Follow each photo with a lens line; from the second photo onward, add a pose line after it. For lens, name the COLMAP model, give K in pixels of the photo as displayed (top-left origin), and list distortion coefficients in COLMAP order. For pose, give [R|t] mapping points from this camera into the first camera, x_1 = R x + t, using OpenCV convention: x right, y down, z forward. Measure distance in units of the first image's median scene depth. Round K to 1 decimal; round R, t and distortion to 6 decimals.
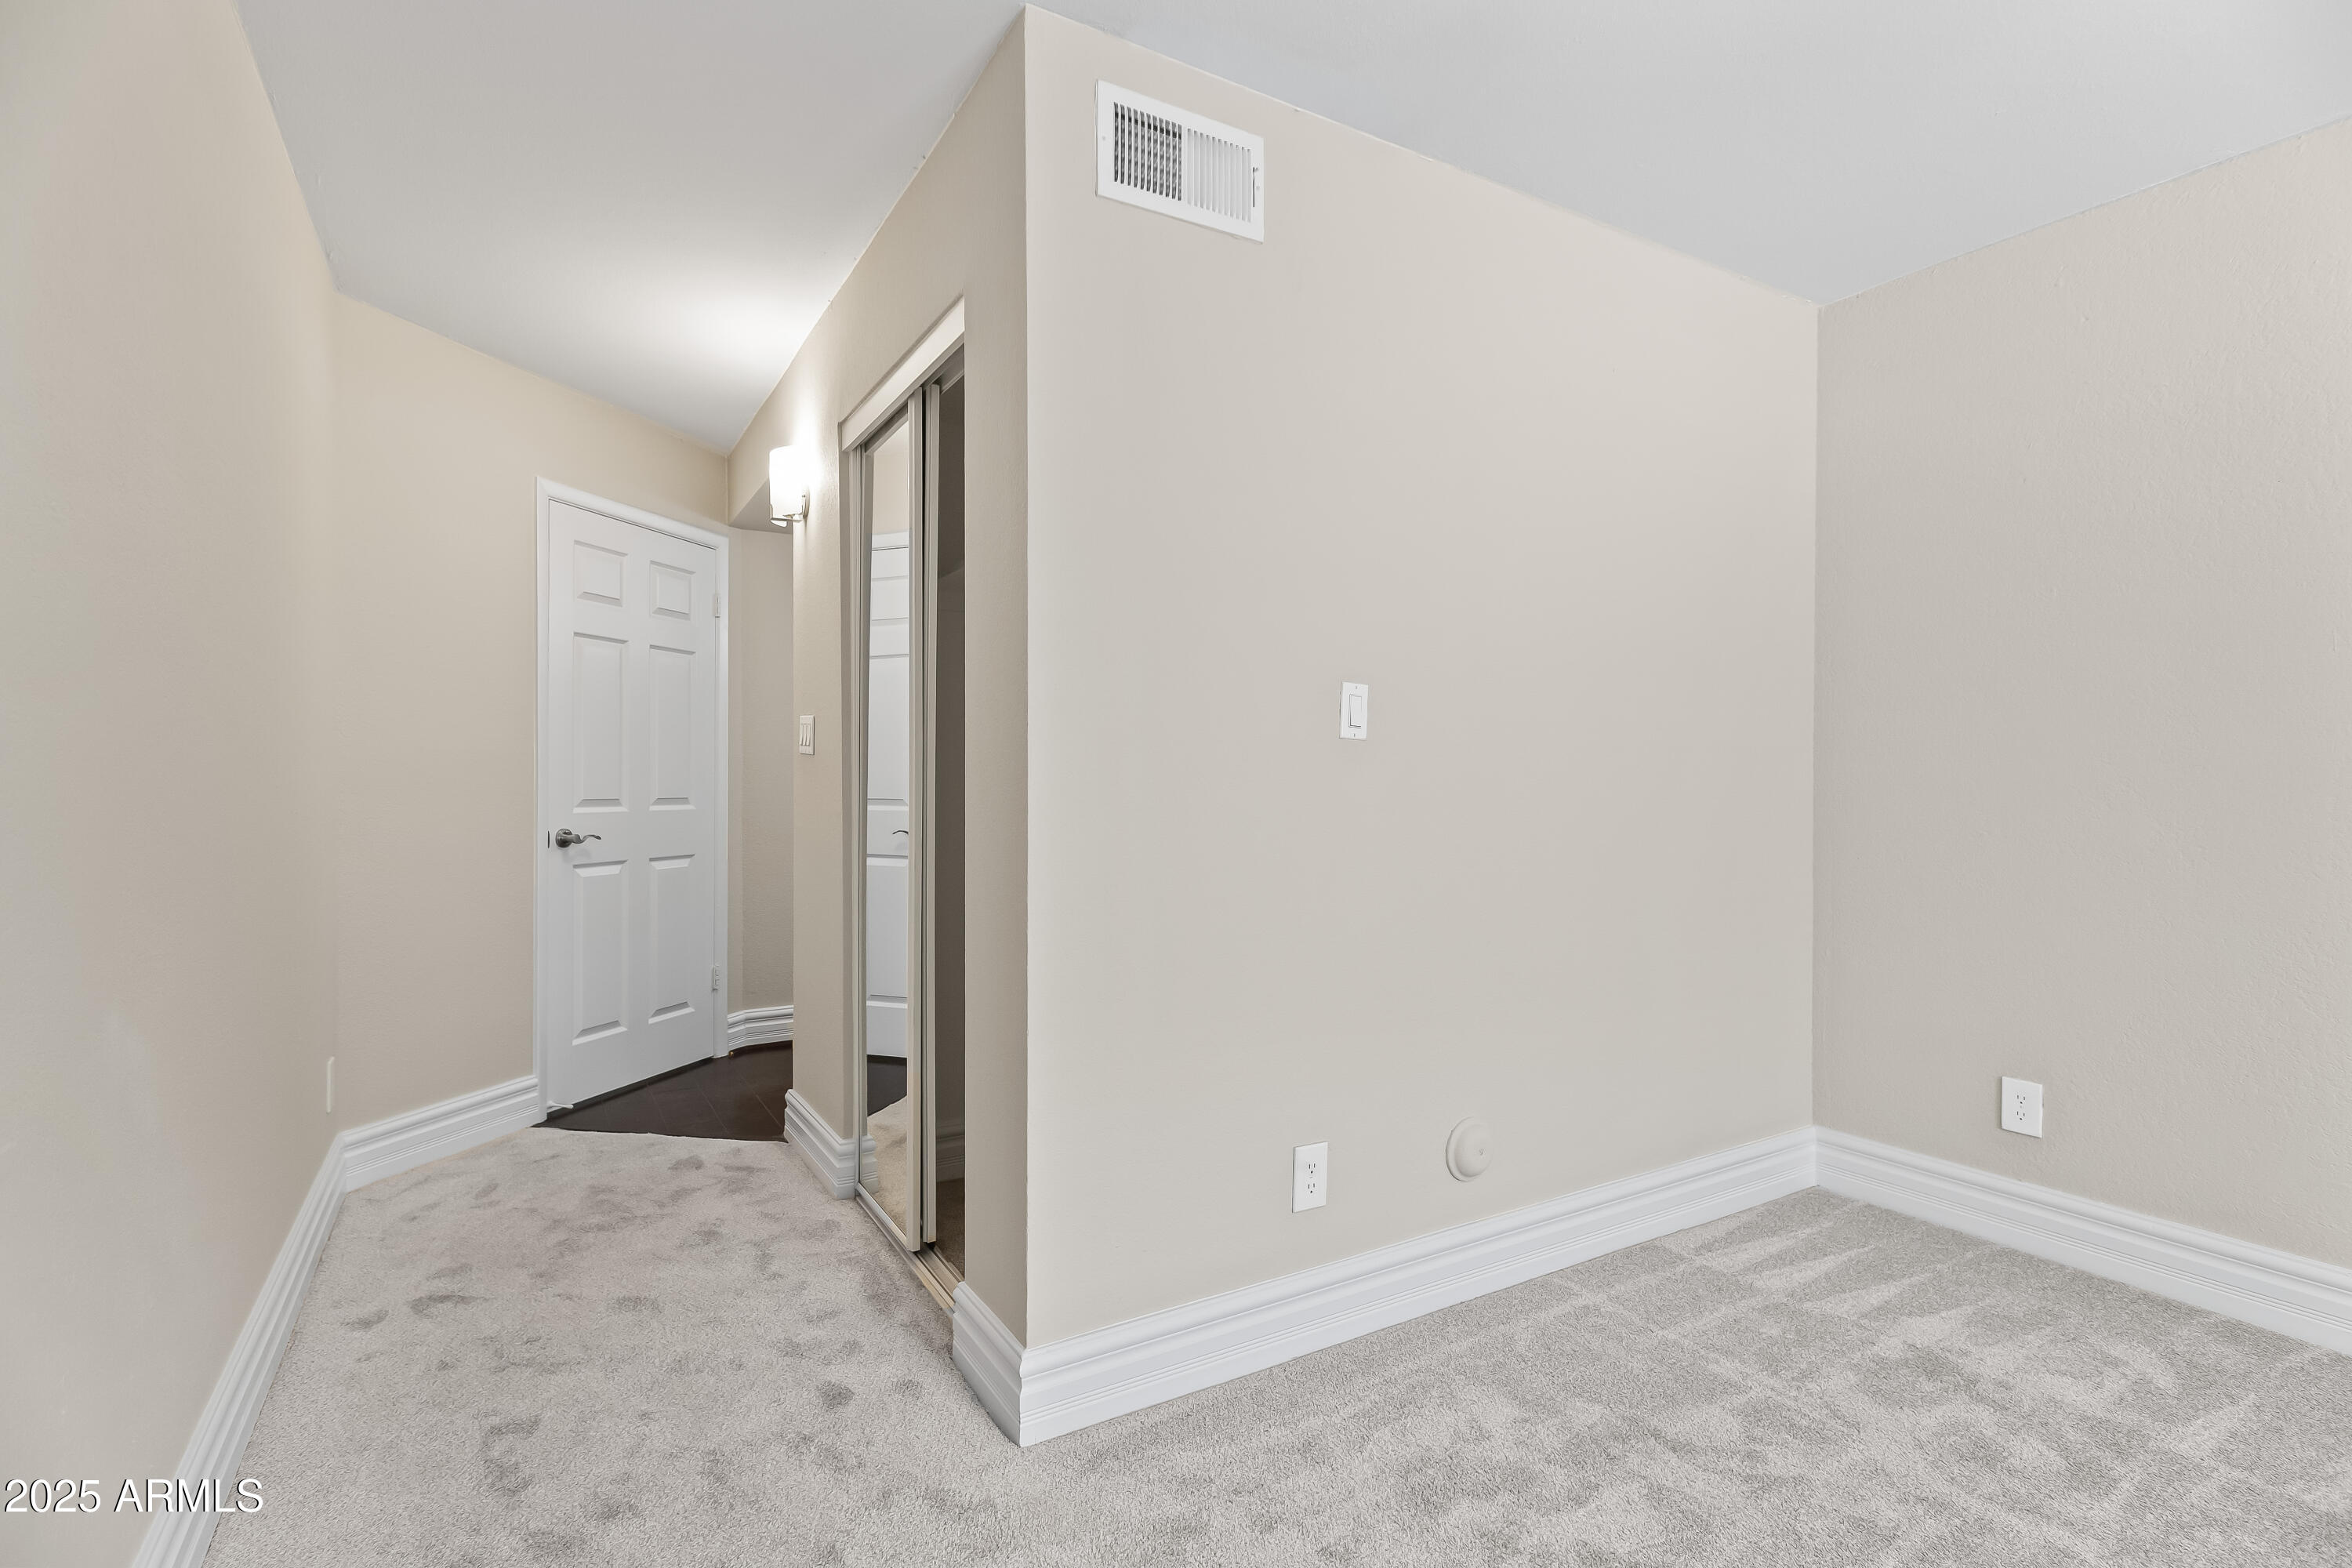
lens RADIAL K [[1080.0, 0, 1193.8], [0, 1080.0, 789.1], [0, 0, 1]] dist [0.005697, -0.000194]
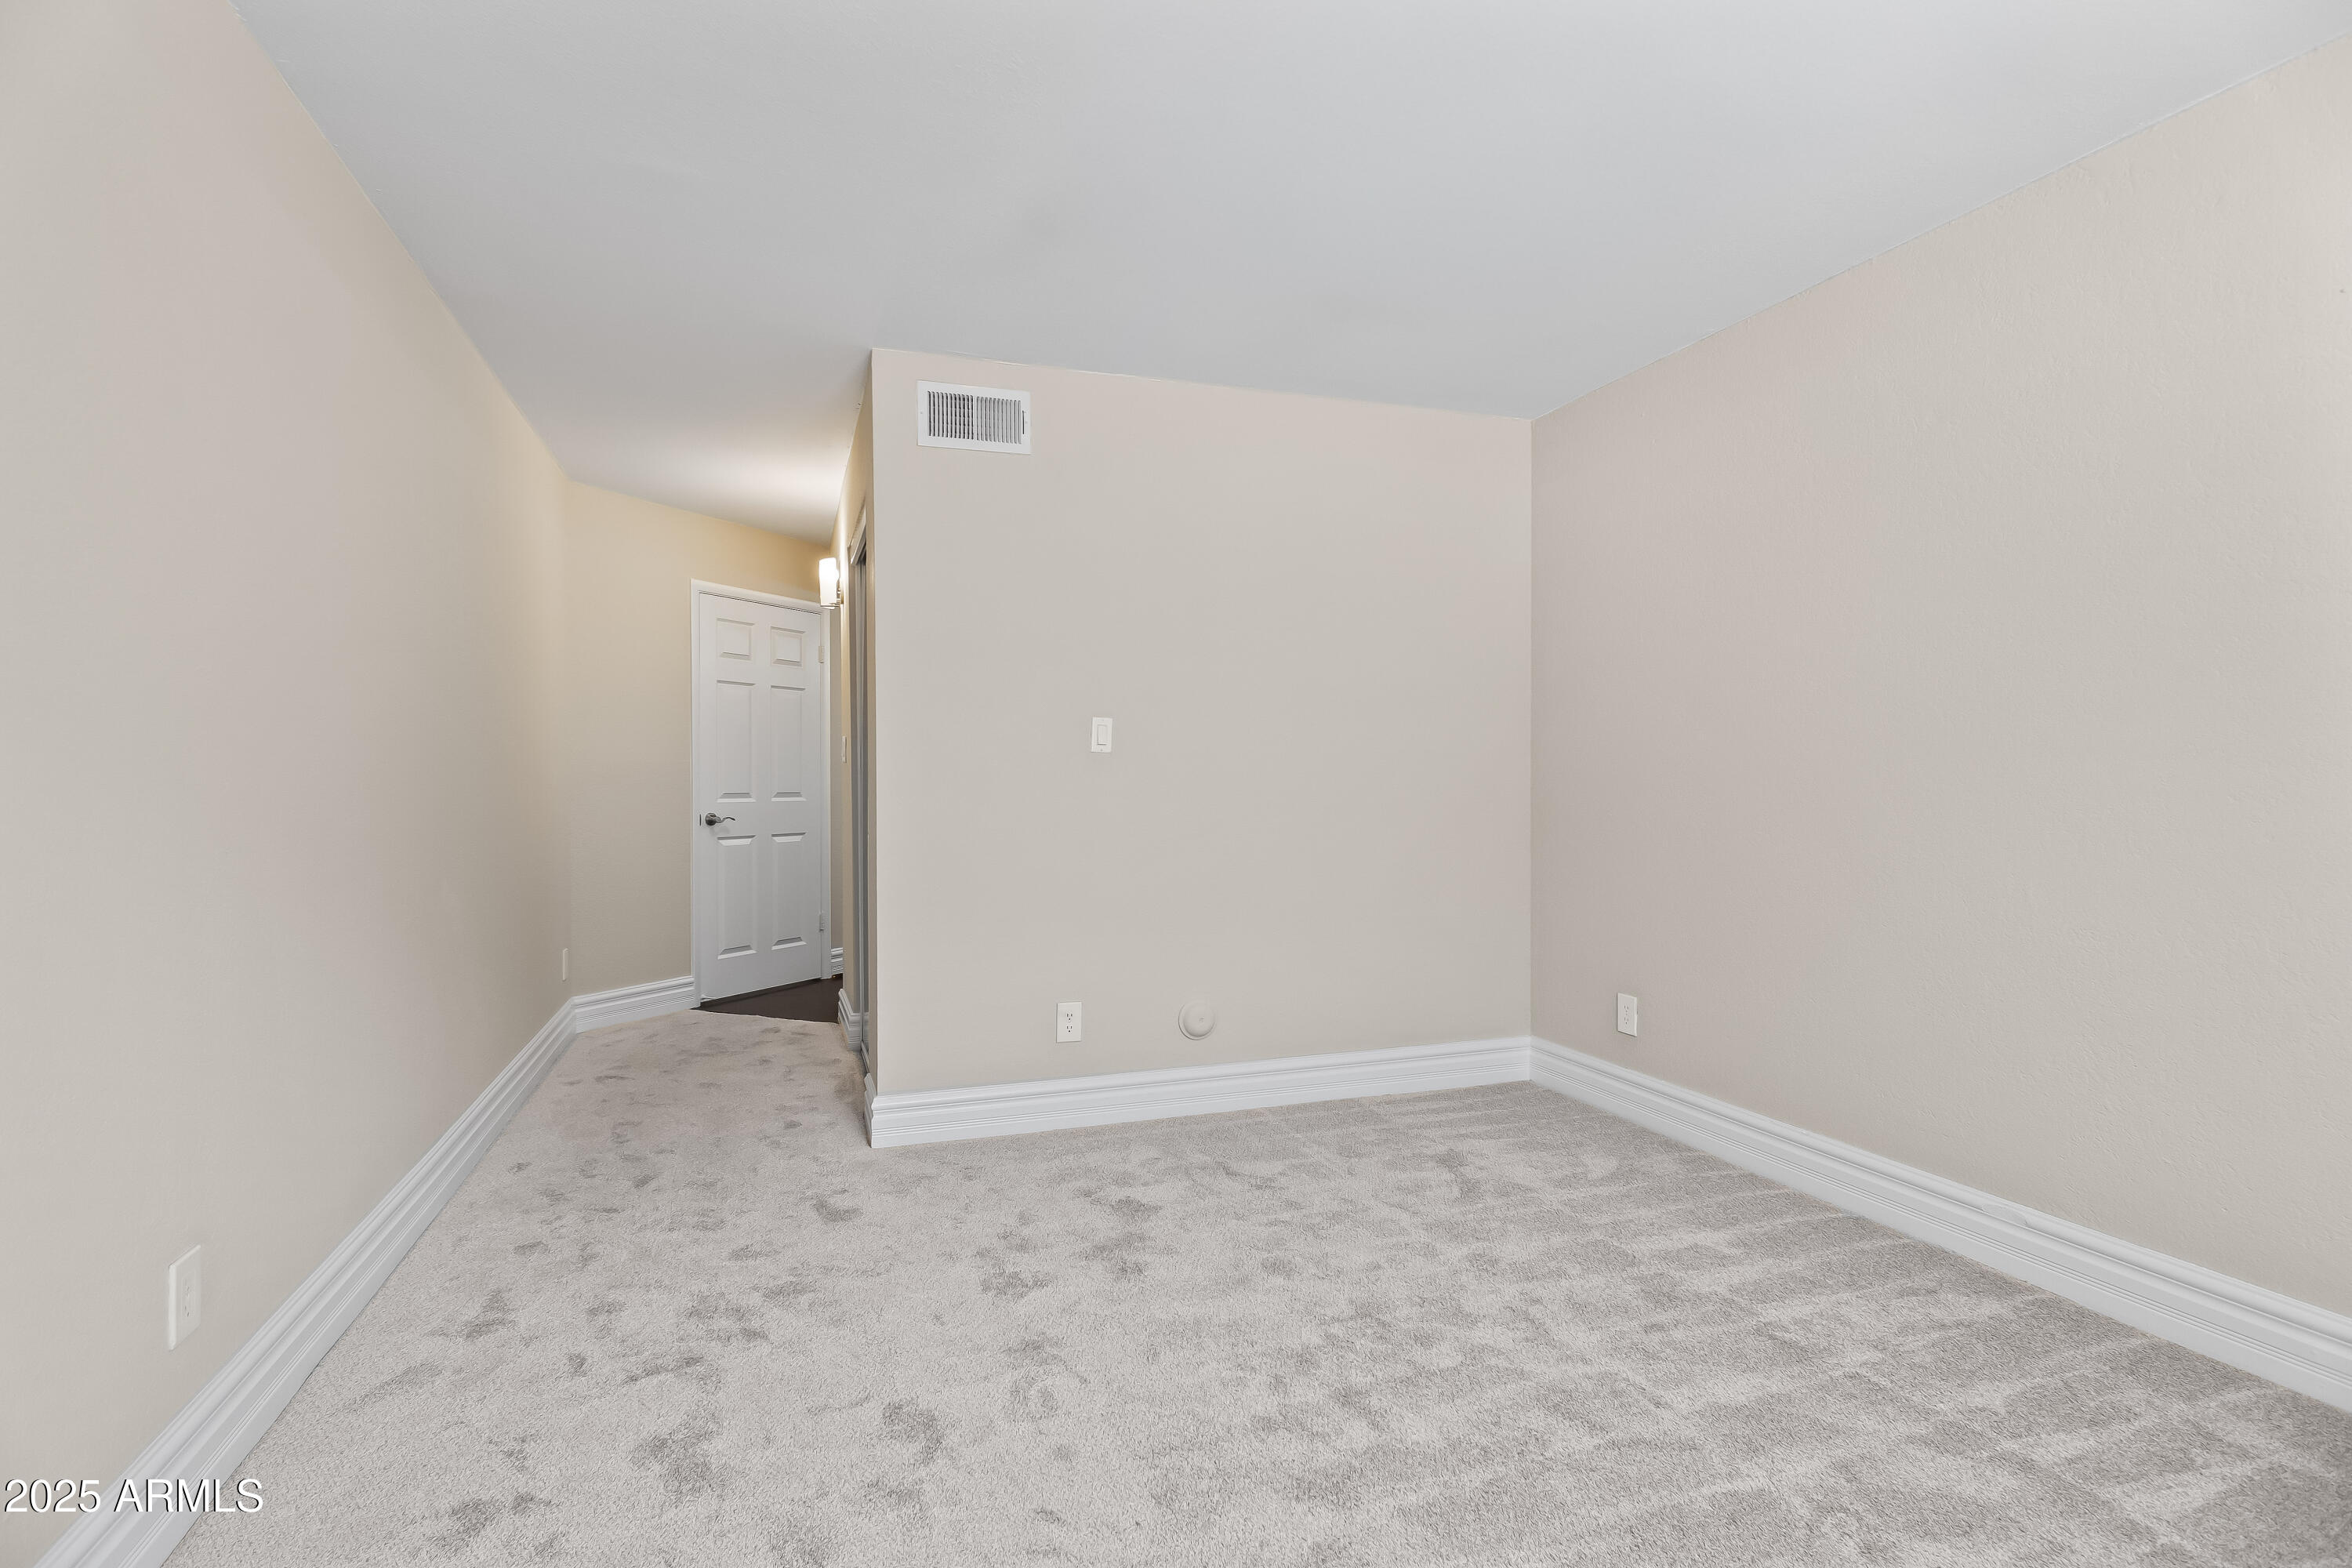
lens RADIAL K [[1080.0, 0, 1169.7], [0, 1080.0, 792.6], [0, 0, 1]] dist [0.005697, -0.000194]
pose [[0.978259, -0.002030, -0.207377, 0.477294], [0.003183, 0.999981, 0.005228, 0.004071], [0.207362, -0.005774, 0.978247, -0.449526]]
